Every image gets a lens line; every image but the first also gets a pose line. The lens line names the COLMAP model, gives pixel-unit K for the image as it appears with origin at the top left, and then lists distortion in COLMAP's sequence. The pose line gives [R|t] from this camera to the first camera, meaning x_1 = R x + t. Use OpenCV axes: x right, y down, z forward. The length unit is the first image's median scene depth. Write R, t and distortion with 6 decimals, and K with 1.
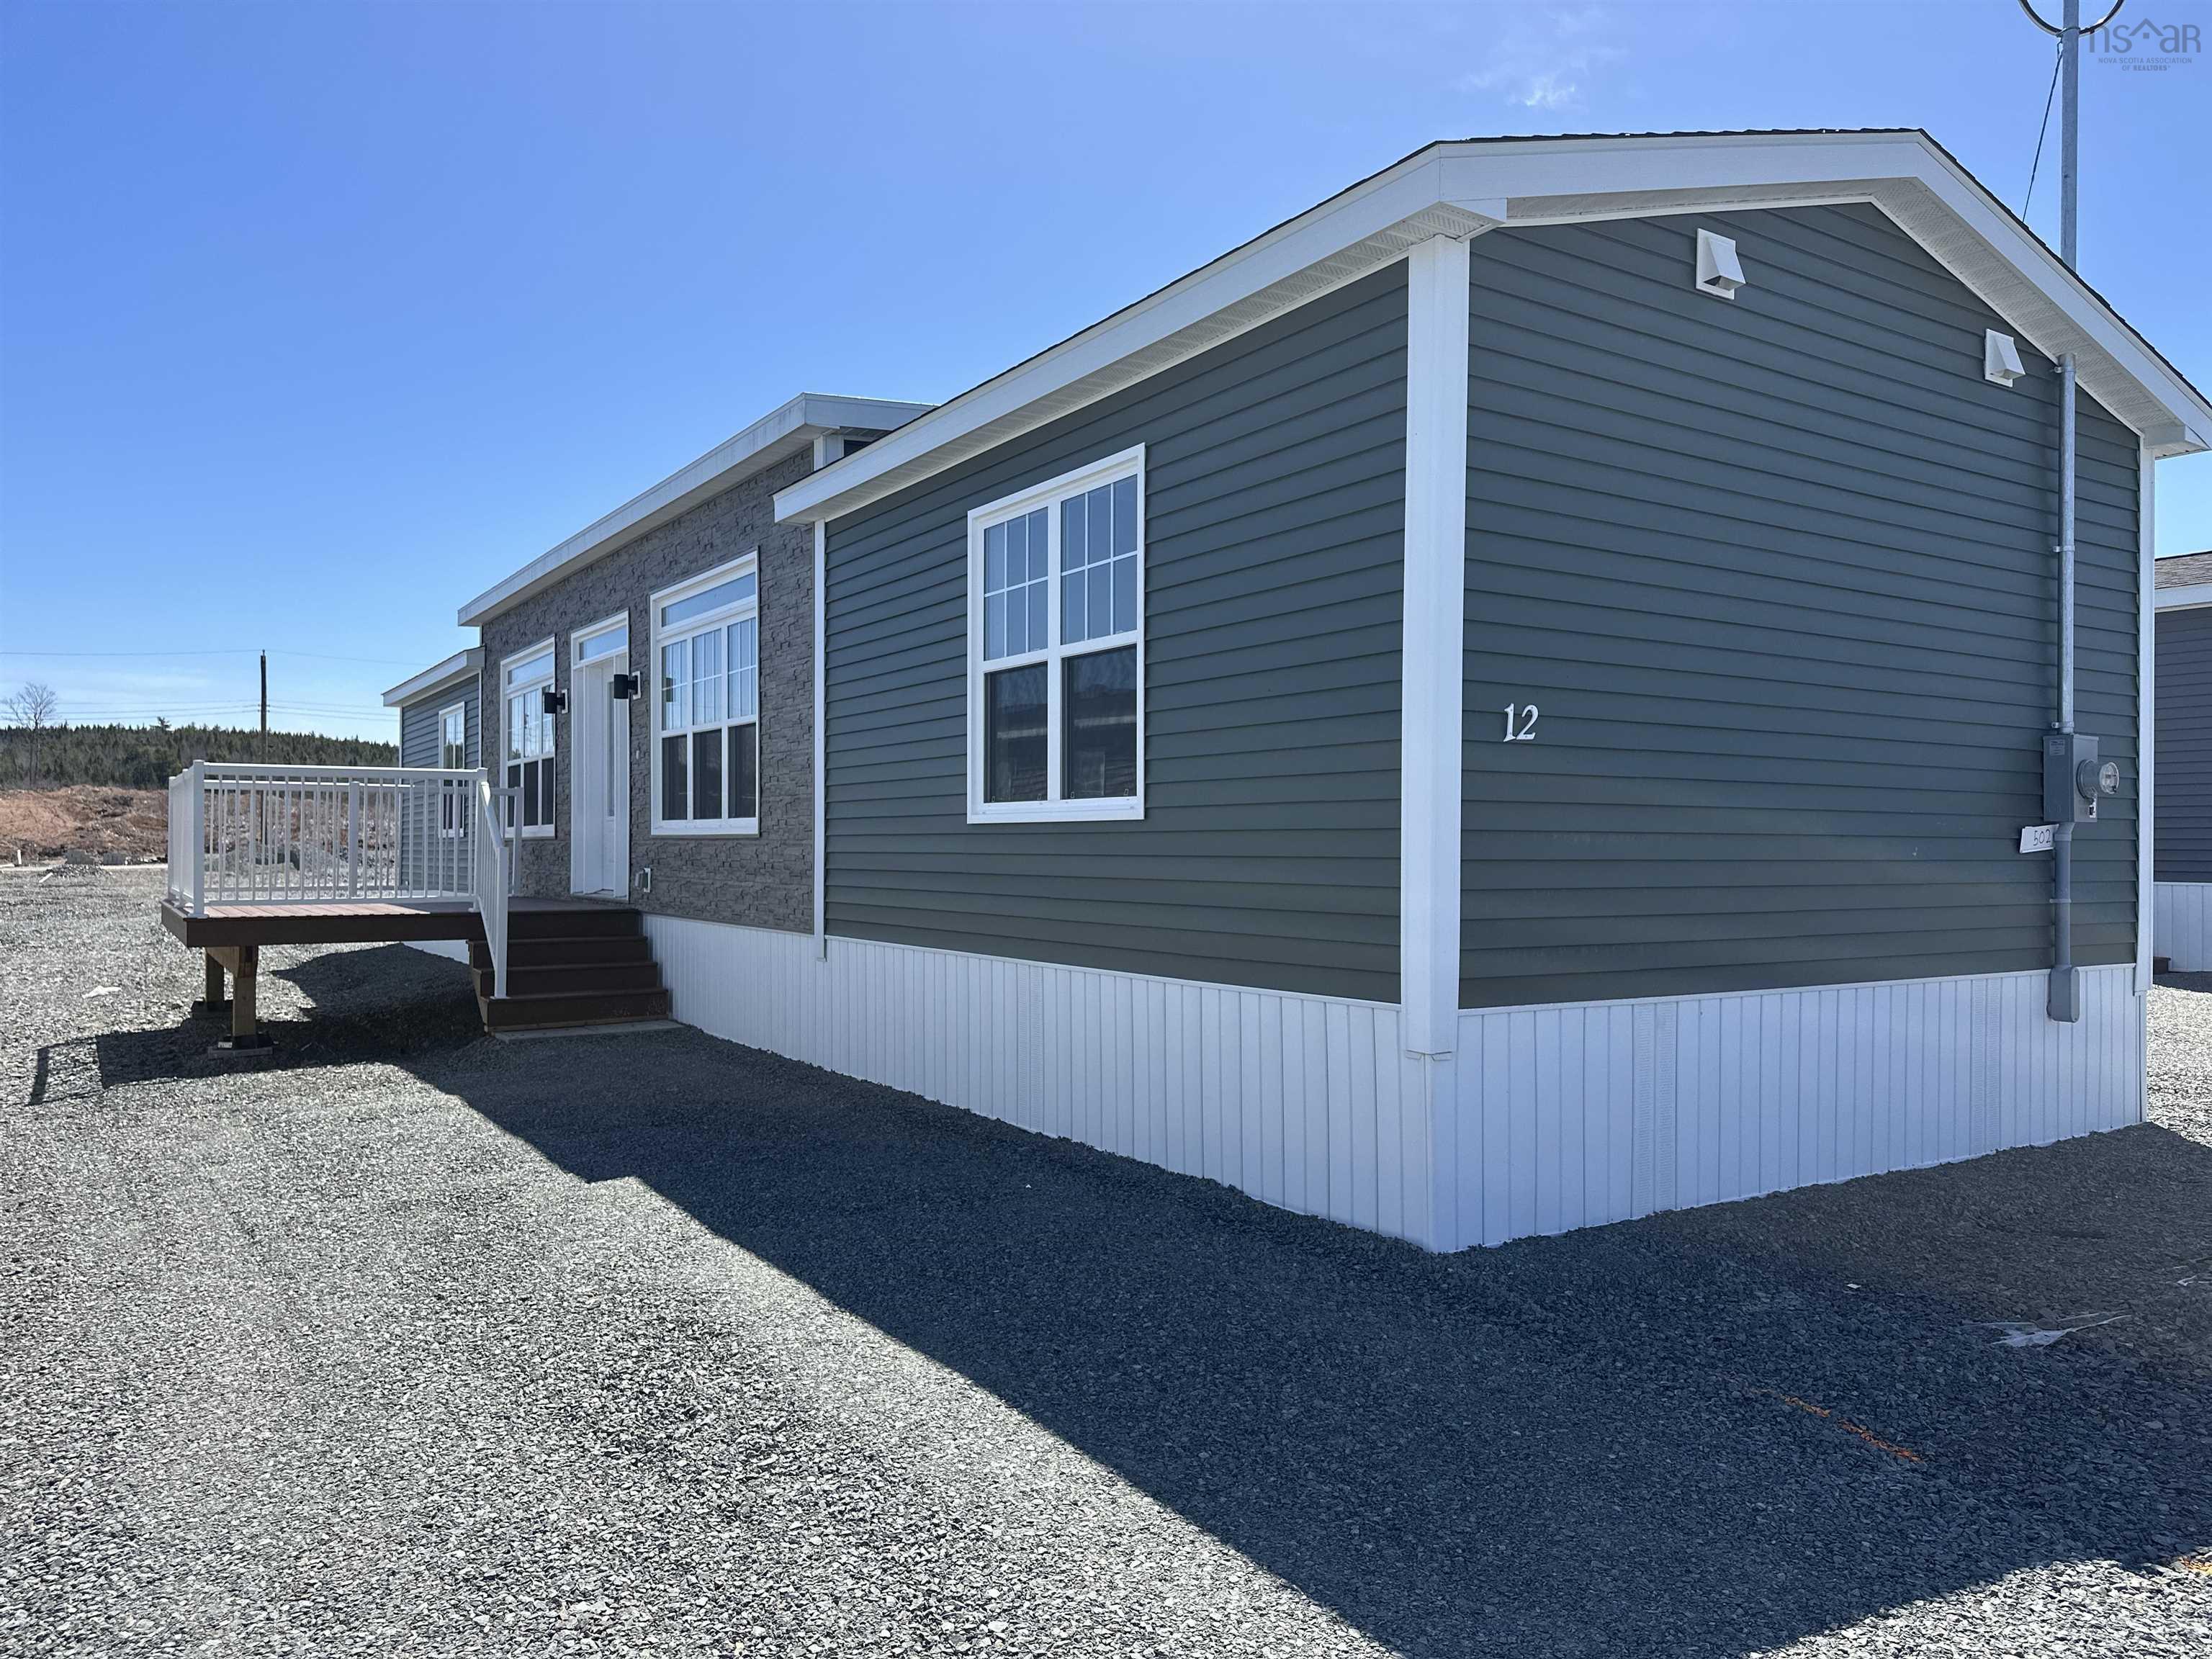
lens RADIAL K [[1560.6, 0, 1114.6], [0, 1560.6, 839.7], [0, 0, 1]] dist [0.044878, -0.054617]
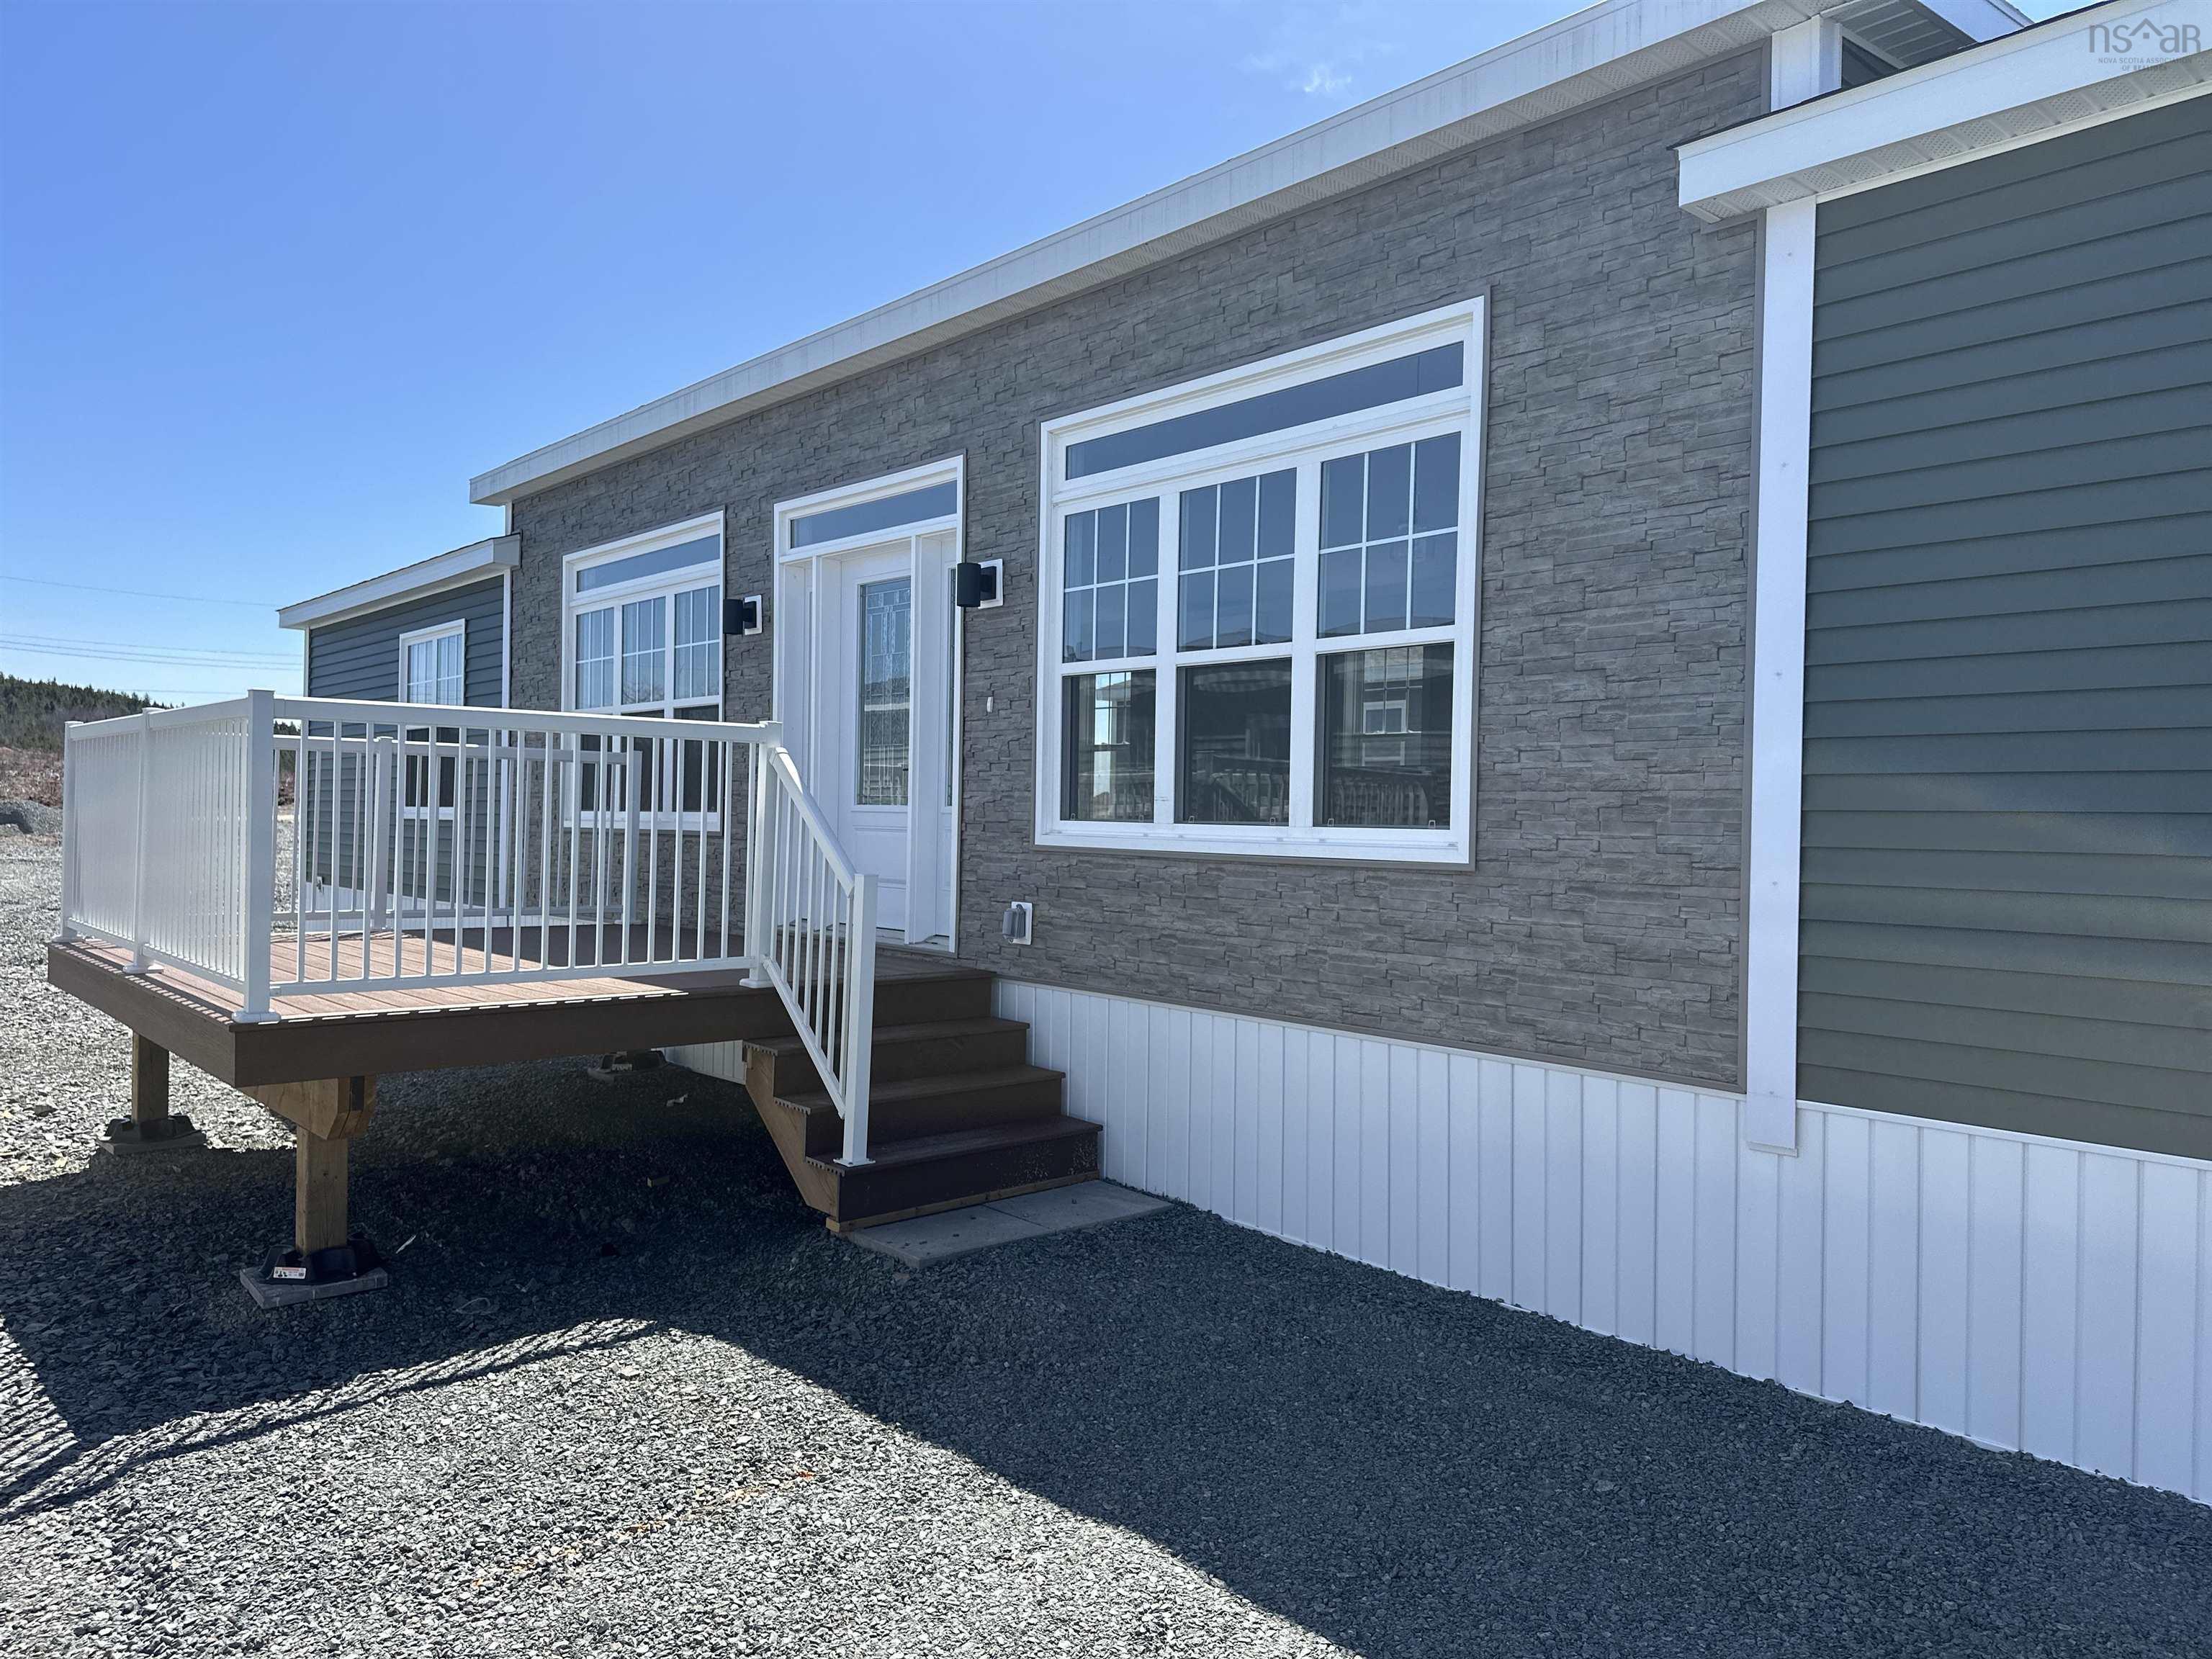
lens RADIAL K [[1560.6, 0, 1102.7], [0, 1560.6, 806.3], [0, 0, 1]] dist [0.044878, -0.054617]
pose [[0.989649, 0.014655, 0.142759, -0.313612], [-0.014710, 0.999892, -0.000668, -0.015104], [-0.142754, -0.001439, 0.989757, 0.387784]]
